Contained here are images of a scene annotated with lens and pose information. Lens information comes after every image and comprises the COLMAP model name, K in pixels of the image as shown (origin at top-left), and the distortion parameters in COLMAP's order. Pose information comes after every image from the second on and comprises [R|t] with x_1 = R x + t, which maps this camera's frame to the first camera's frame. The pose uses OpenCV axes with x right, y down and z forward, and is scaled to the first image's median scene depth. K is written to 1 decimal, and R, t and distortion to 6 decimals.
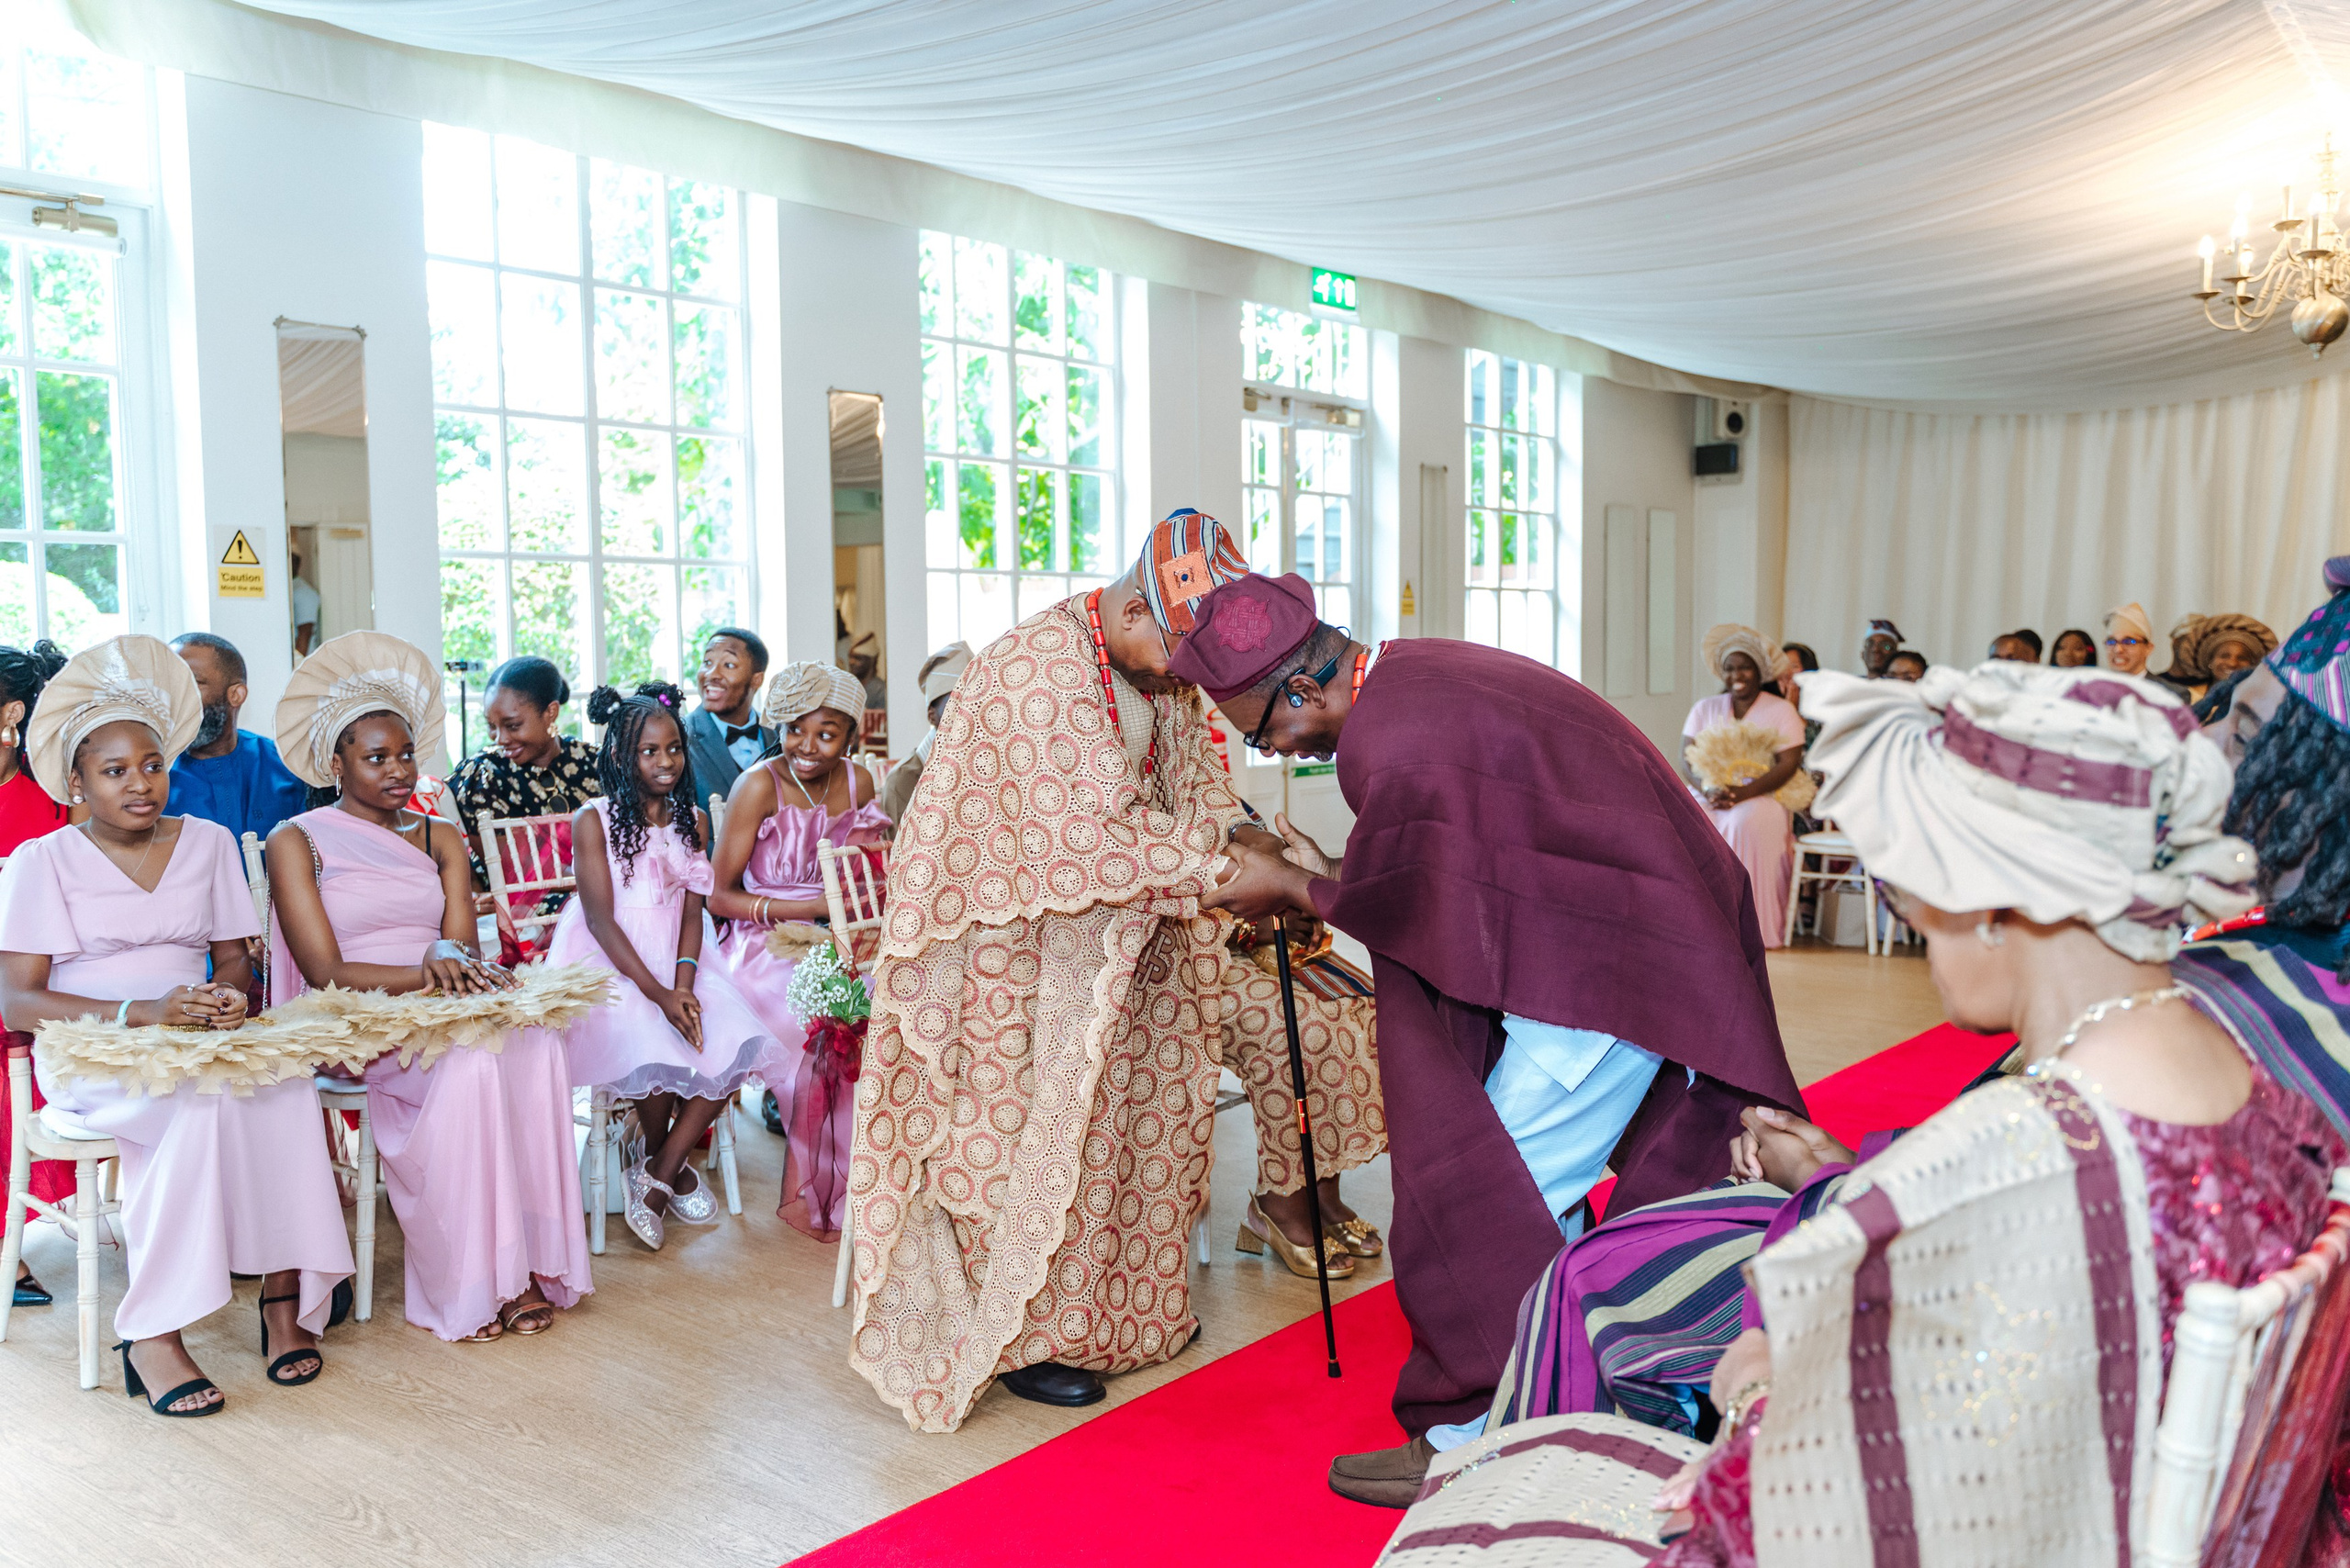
lens RADIAL K [[1951.3, 0, 1175.0], [0, 1951.3, 784.0], [0, 0, 1]] dist [0.003682, -0.004304]
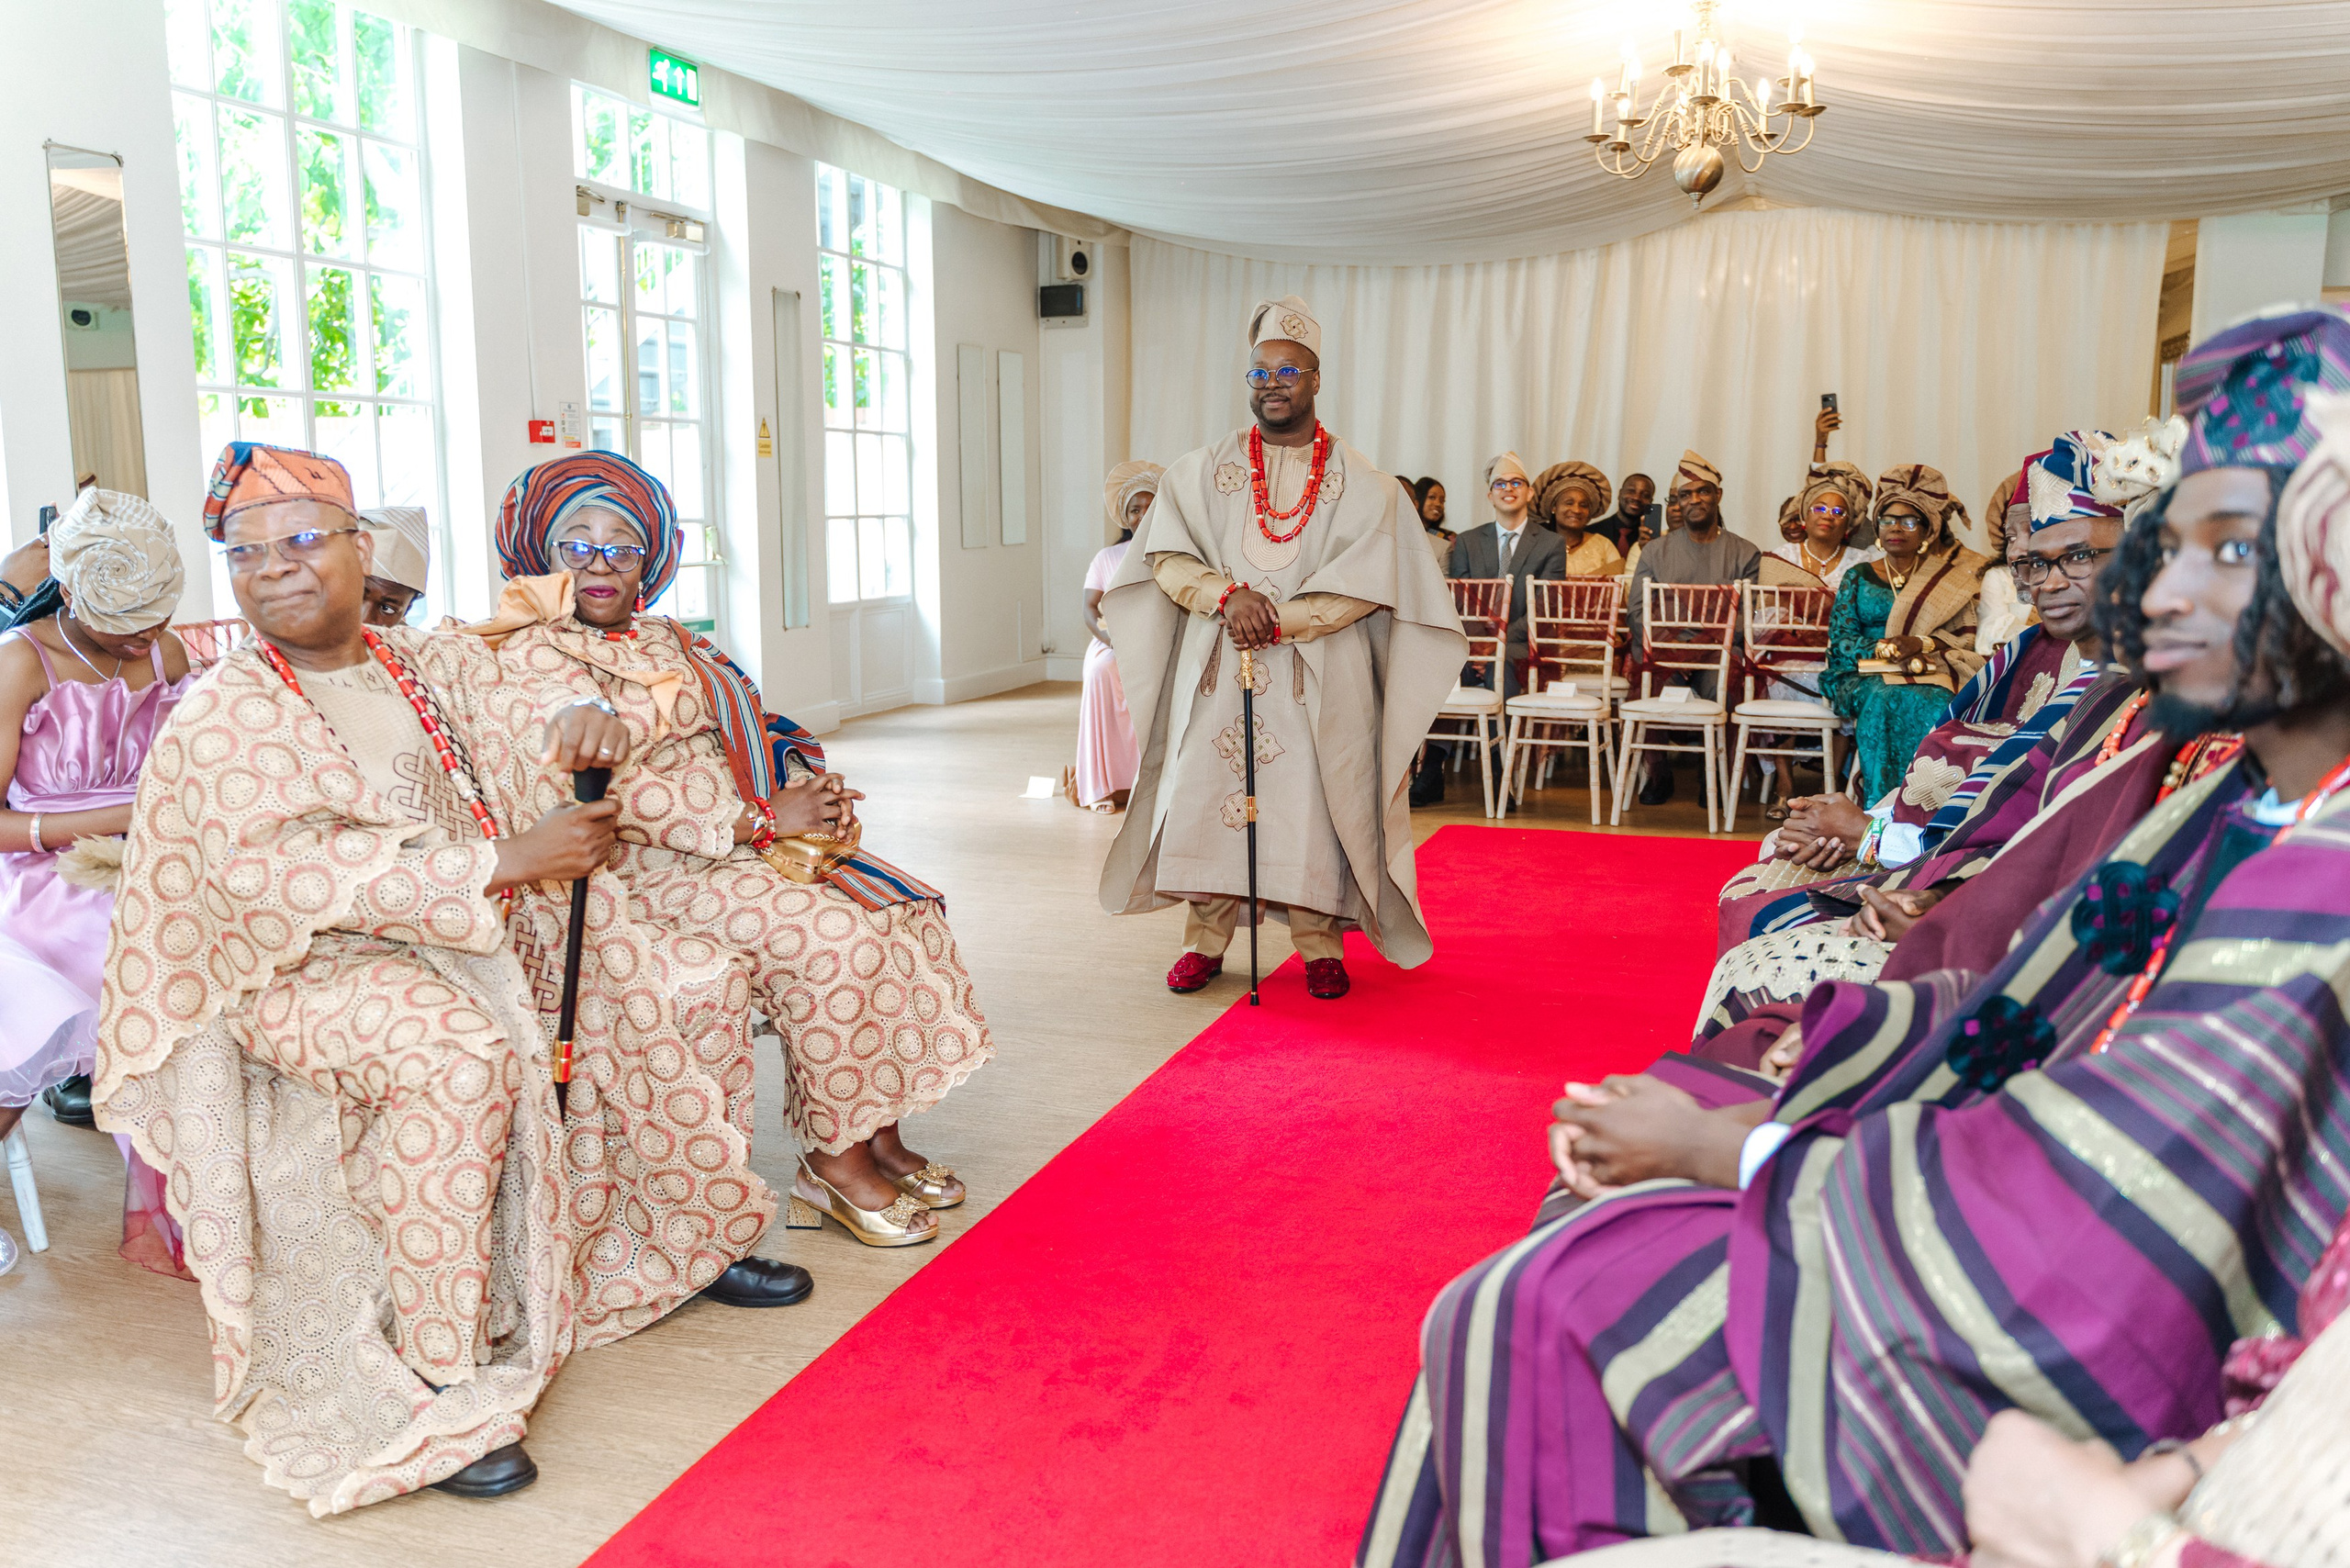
lens RADIAL K [[1964.8, 0, 1175.0], [0, 1964.8, 784.0], [0, 0, 1]] dist [0.014154, -0.076701]
pose [[0.934981, -0.046883, 0.351585, -0.059060], [0.021511, 0.996896, 0.075729, 0.000393], [-0.354044, -0.063242, 0.933088, 0.136705]]
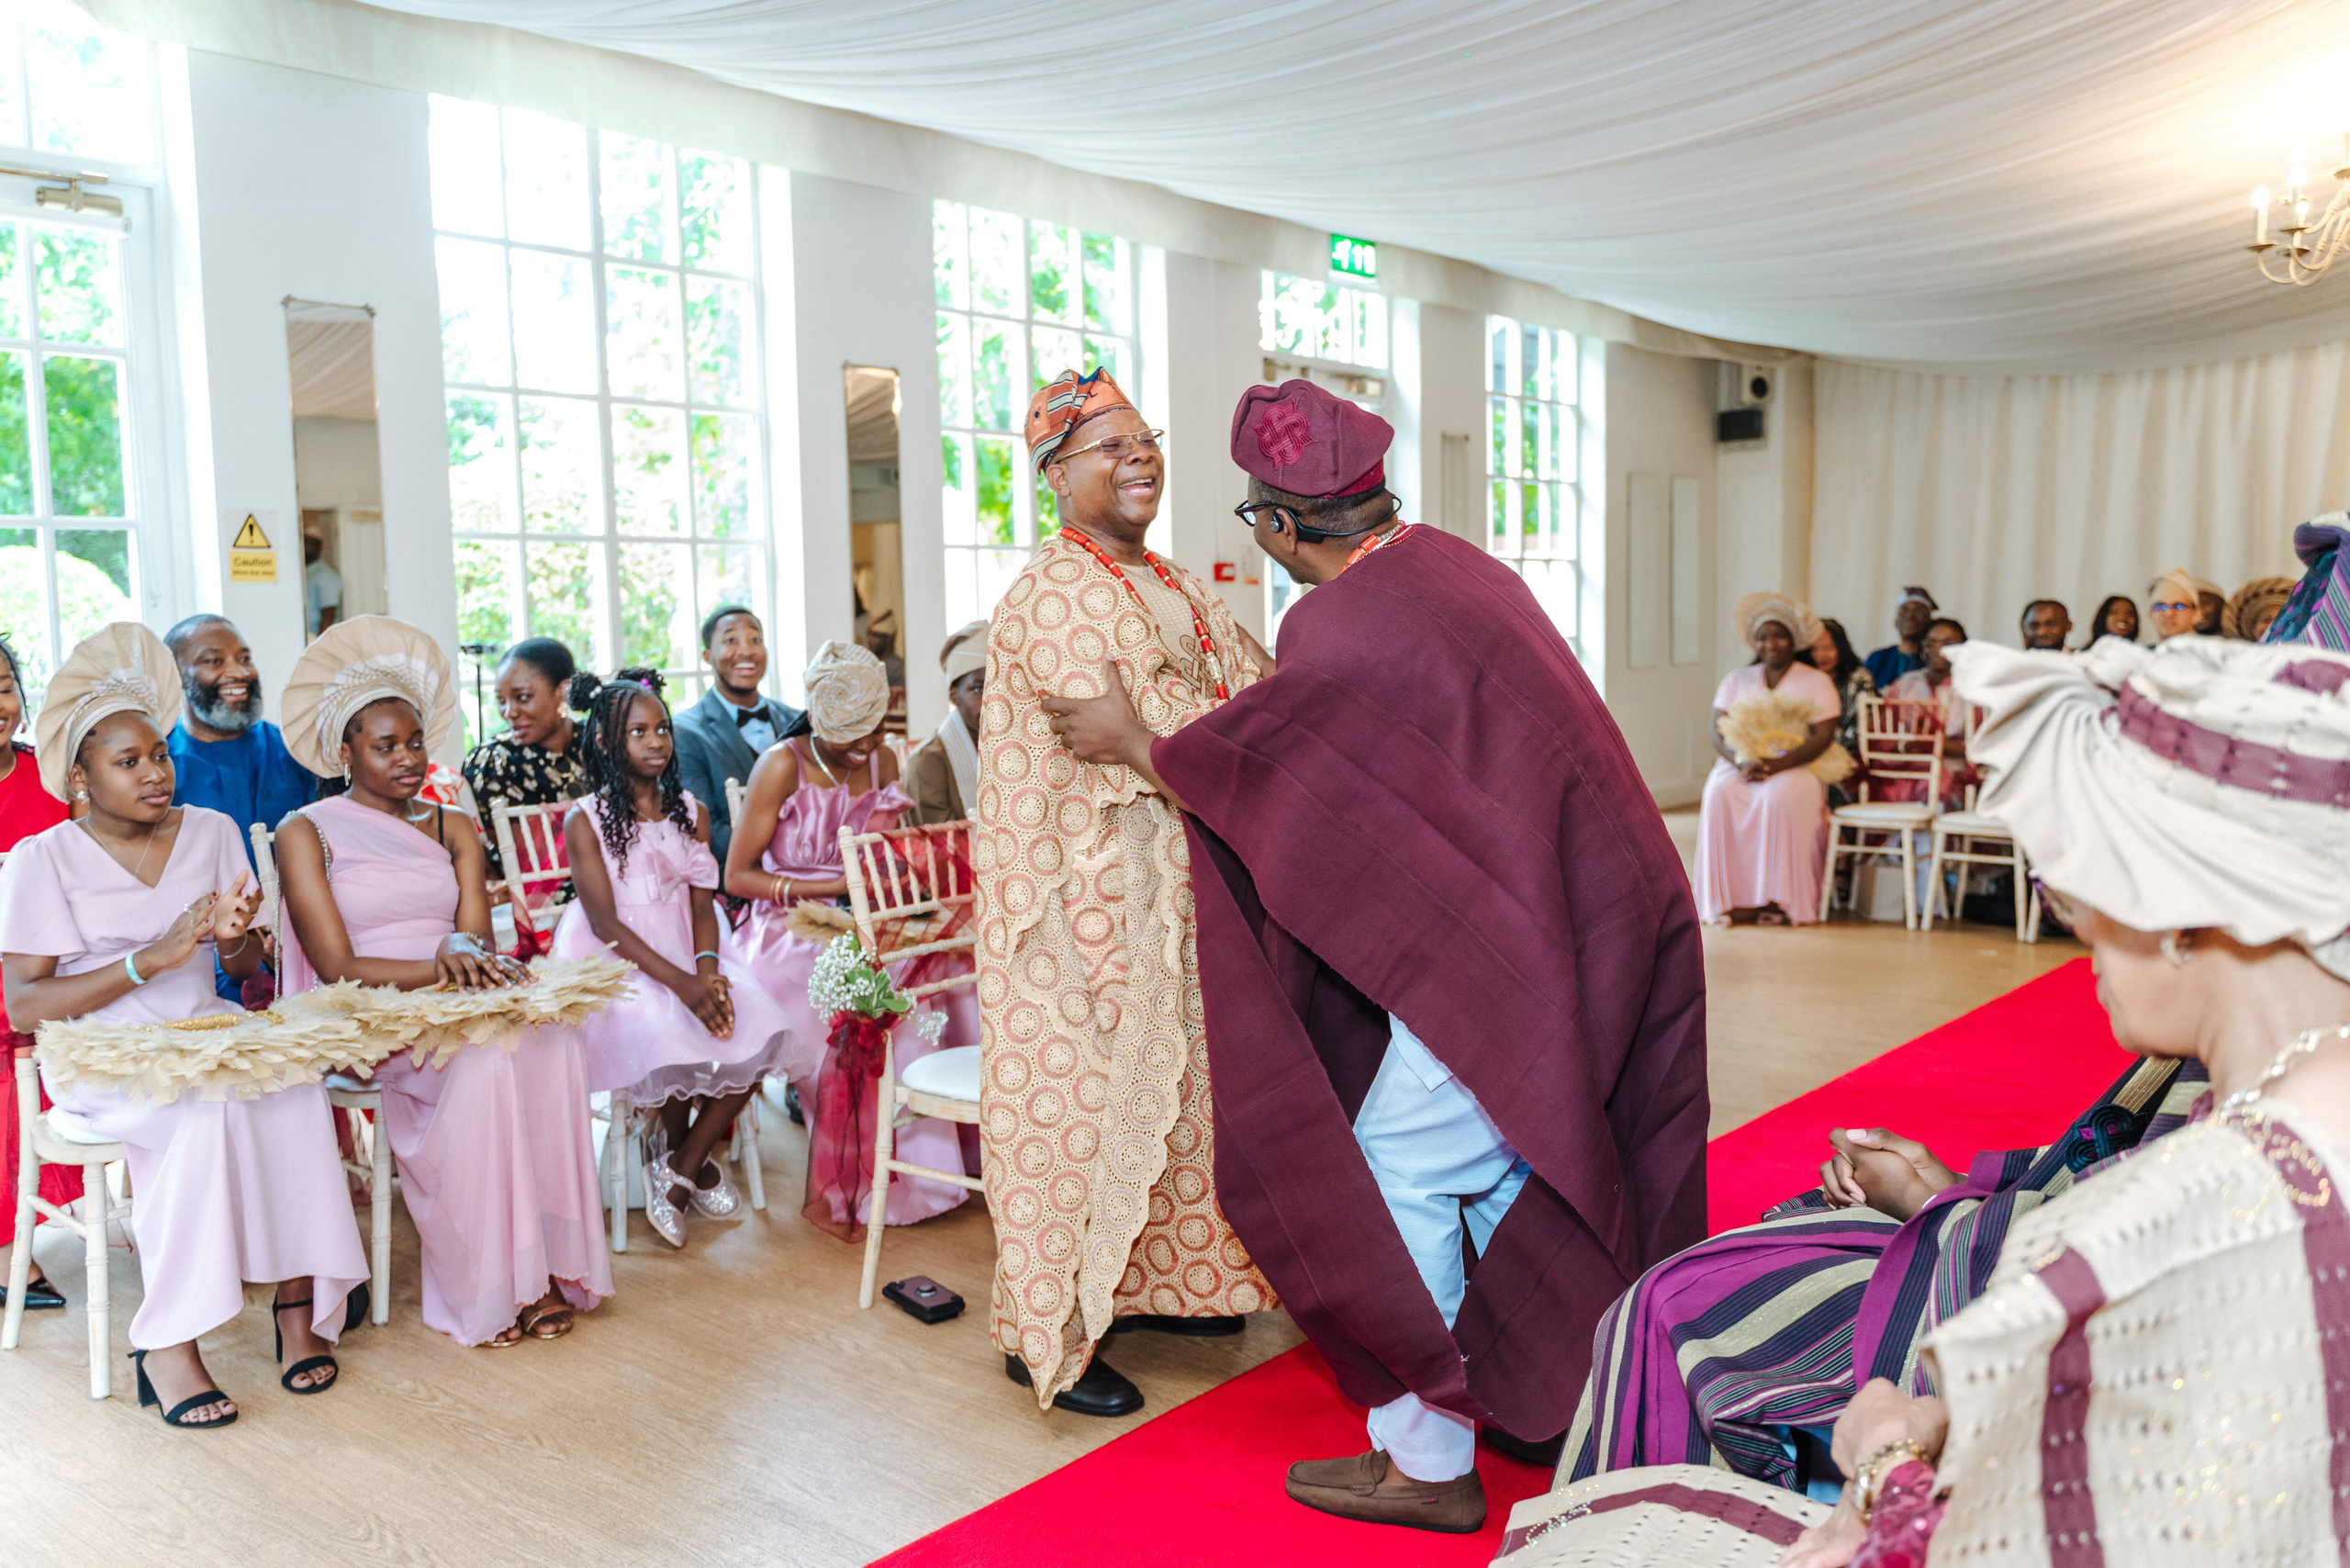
lens RADIAL K [[1936.6, 0, 1145.4], [0, 1936.6, 788.5], [0, 0, 1]] dist [0.003817, -0.004365]
pose [[0.999704, -0.008214, -0.022910, -0.005773], [0.008587, 0.999831, 0.016238, -0.003094], [0.022773, -0.016429, 0.999606, 0.028170]]
